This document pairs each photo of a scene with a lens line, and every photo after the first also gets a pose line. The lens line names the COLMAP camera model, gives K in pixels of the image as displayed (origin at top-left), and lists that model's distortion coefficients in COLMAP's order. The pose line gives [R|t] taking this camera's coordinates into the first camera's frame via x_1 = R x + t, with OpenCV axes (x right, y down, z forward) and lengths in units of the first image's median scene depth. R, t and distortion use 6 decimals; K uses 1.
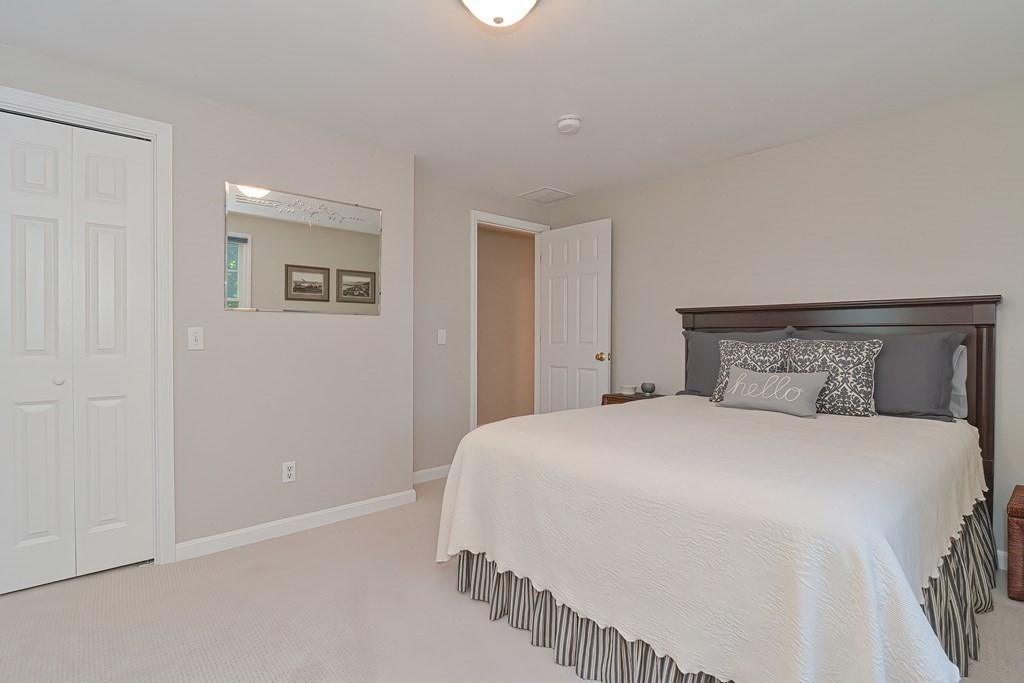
lens RADIAL K [[486.3, 0, 513.3], [0, 486.3, 339.7], [0, 0, 1]] dist [-0.000863, -0.000416]
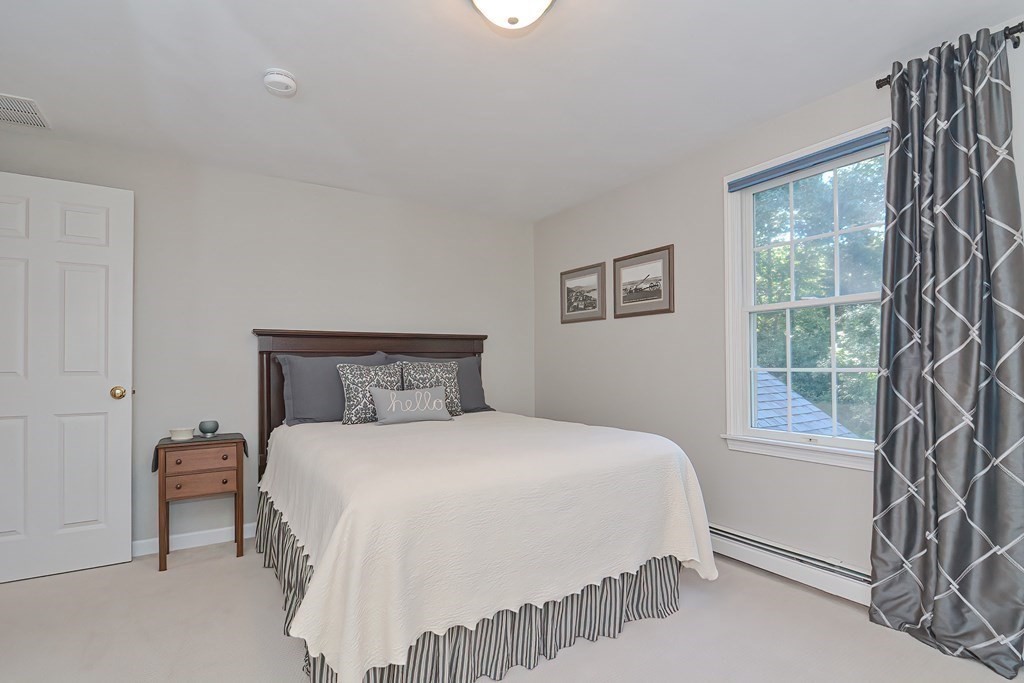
lens RADIAL K [[501.5, 0, 513.2], [0, 501.5, 344.3], [0, 0, 1]] dist [-0.003639, -0.002008]
pose [[0.143002, 0.024618, 0.989416, -0.512555], [0.015376, 0.999515, -0.027092, -0.005255], [-0.989603, 0.019087, 0.142554, 0.452074]]
